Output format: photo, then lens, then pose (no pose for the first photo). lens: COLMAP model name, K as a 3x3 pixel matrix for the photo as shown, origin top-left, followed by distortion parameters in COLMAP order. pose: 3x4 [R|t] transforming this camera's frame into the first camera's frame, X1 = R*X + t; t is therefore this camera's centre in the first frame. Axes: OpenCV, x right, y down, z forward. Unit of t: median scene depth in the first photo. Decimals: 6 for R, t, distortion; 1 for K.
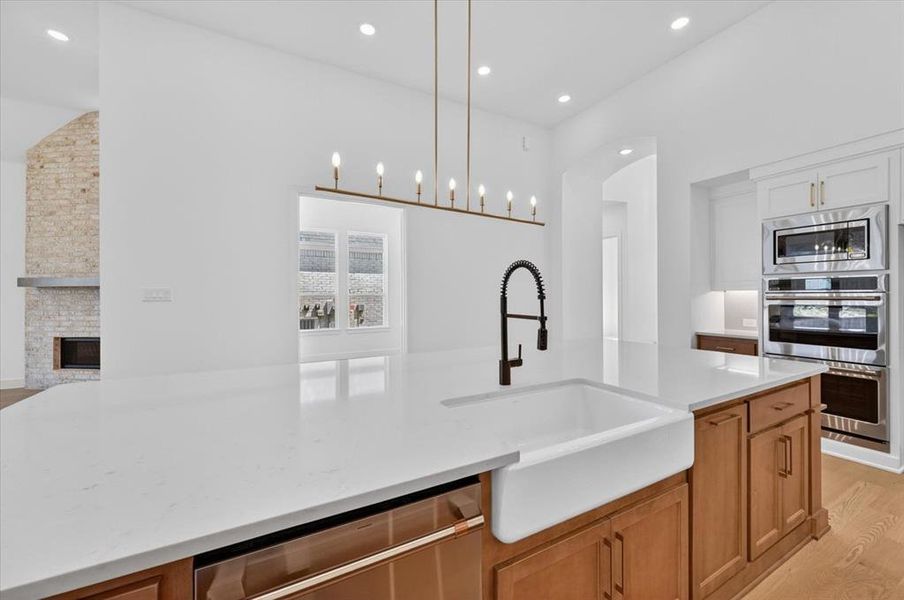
lens RADIAL K [[356.9, 0, 453.7], [0, 356.9, 296.7], [0, 0, 1]] dist [0.001019, 0.000299]
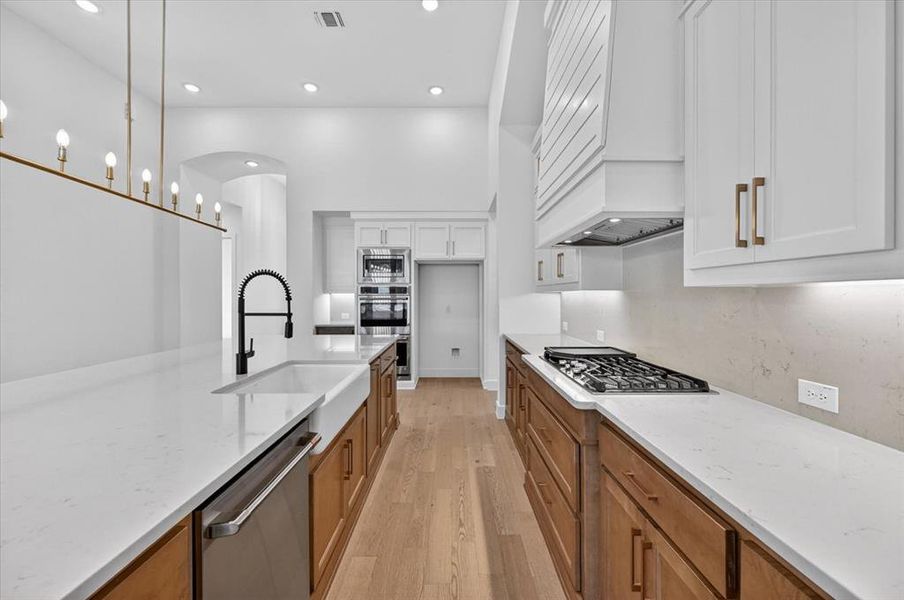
lens RADIAL K [[356.9, 0, 453.7], [0, 356.9, 296.7], [0, 0, 1]] dist [0.001019, 0.000299]
pose [[0.475384, 0.001650, 0.879777, -0.334548], [0.000477, 0.999998, -0.002133, -0.001731], [-0.879778, 0.001434, 0.475382, -0.098697]]
